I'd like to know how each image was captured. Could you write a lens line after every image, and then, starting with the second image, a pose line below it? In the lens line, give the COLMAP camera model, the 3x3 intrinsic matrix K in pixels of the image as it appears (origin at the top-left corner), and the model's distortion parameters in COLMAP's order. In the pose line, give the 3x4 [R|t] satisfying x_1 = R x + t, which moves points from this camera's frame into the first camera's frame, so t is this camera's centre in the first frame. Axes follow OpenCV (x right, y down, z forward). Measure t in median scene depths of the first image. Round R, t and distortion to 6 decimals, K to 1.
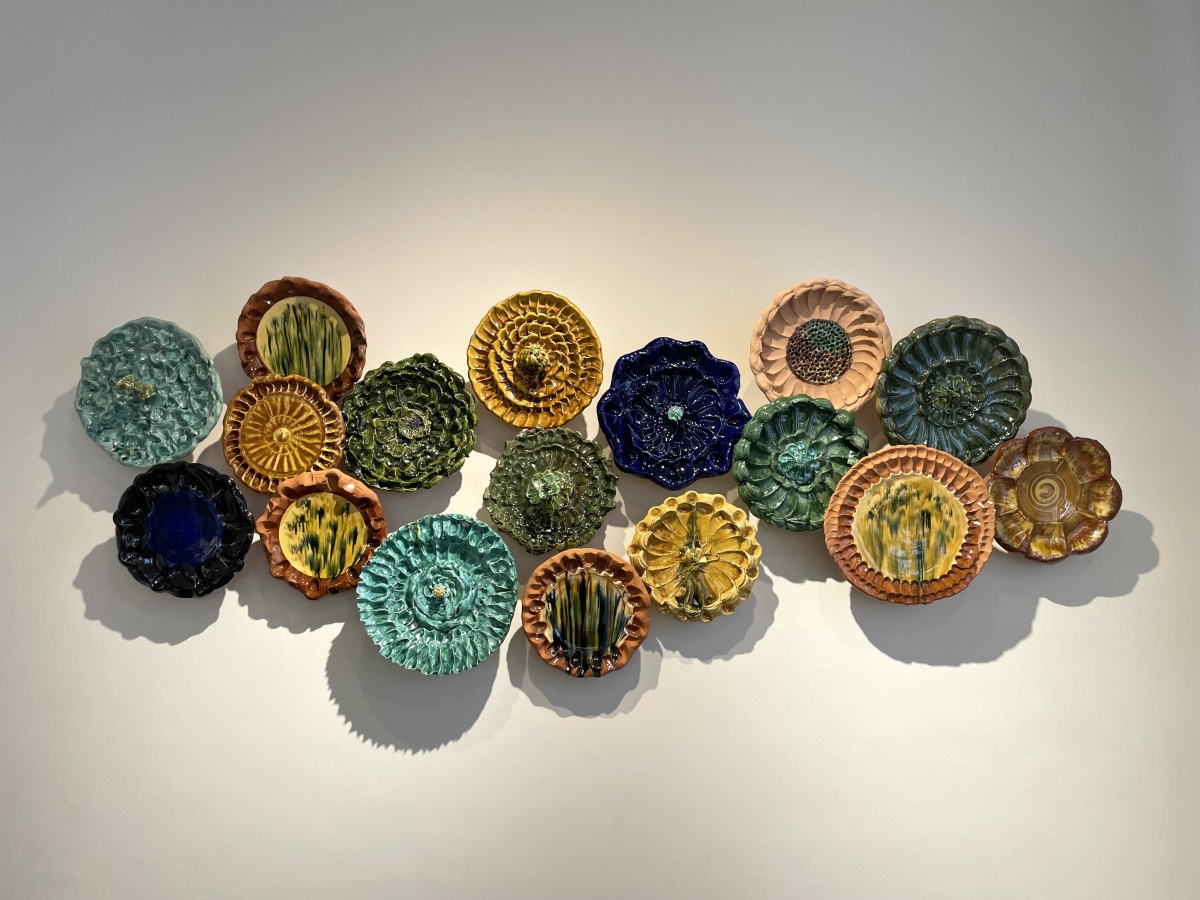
lens RADIAL K [[906.9, 0, 599.7], [0, 906.9, 449.7], [0, 0, 1]] dist [0.036039, -0.002480]
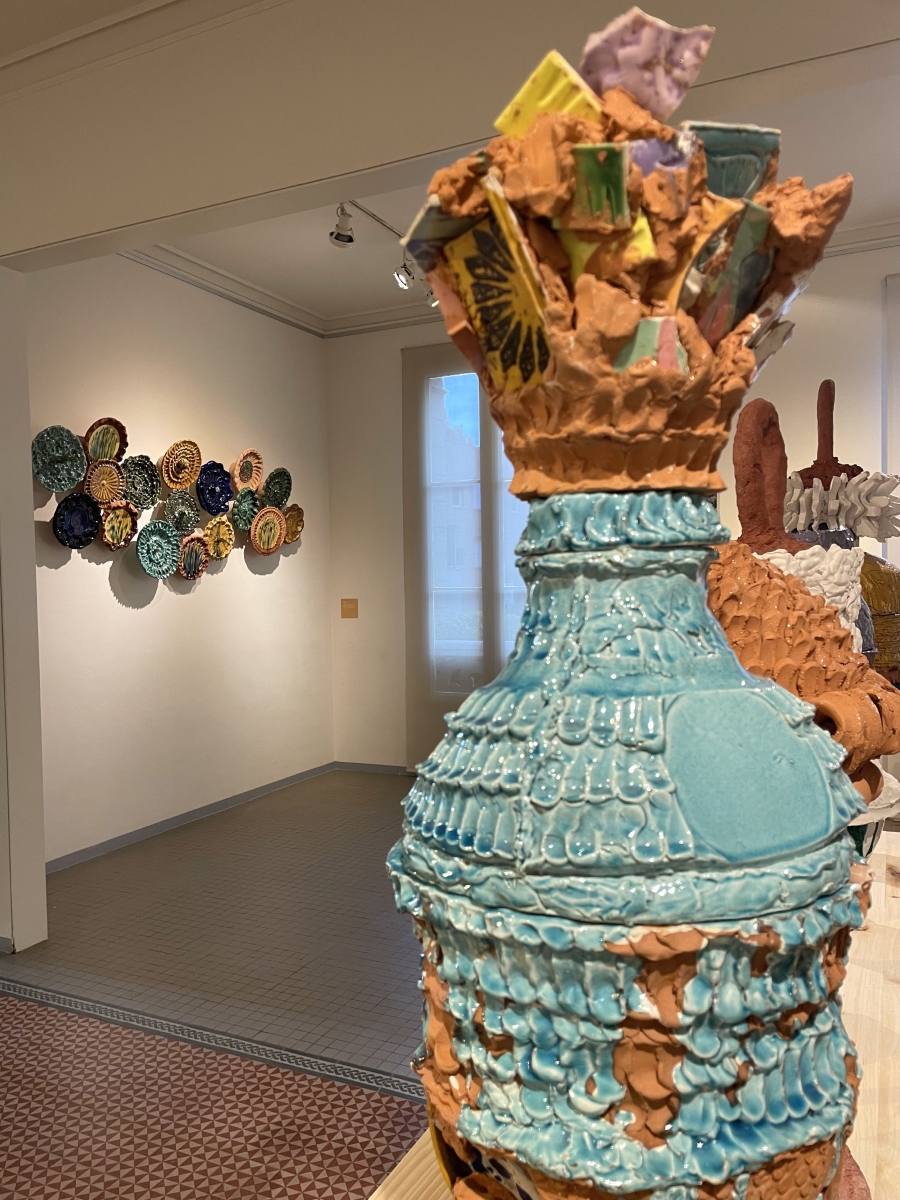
lens RADIAL K [[906.9, 0, 450.4], [0, 906.9, 598.8], [0, 0, 1]] dist [0.036039, -0.002480]
pose [[0.411089, -0.029854, 0.911106, -2.212954], [-0.142557, 0.985061, 0.096599, -0.080768], [-0.900379, -0.169596, 0.400692, -0.857365]]
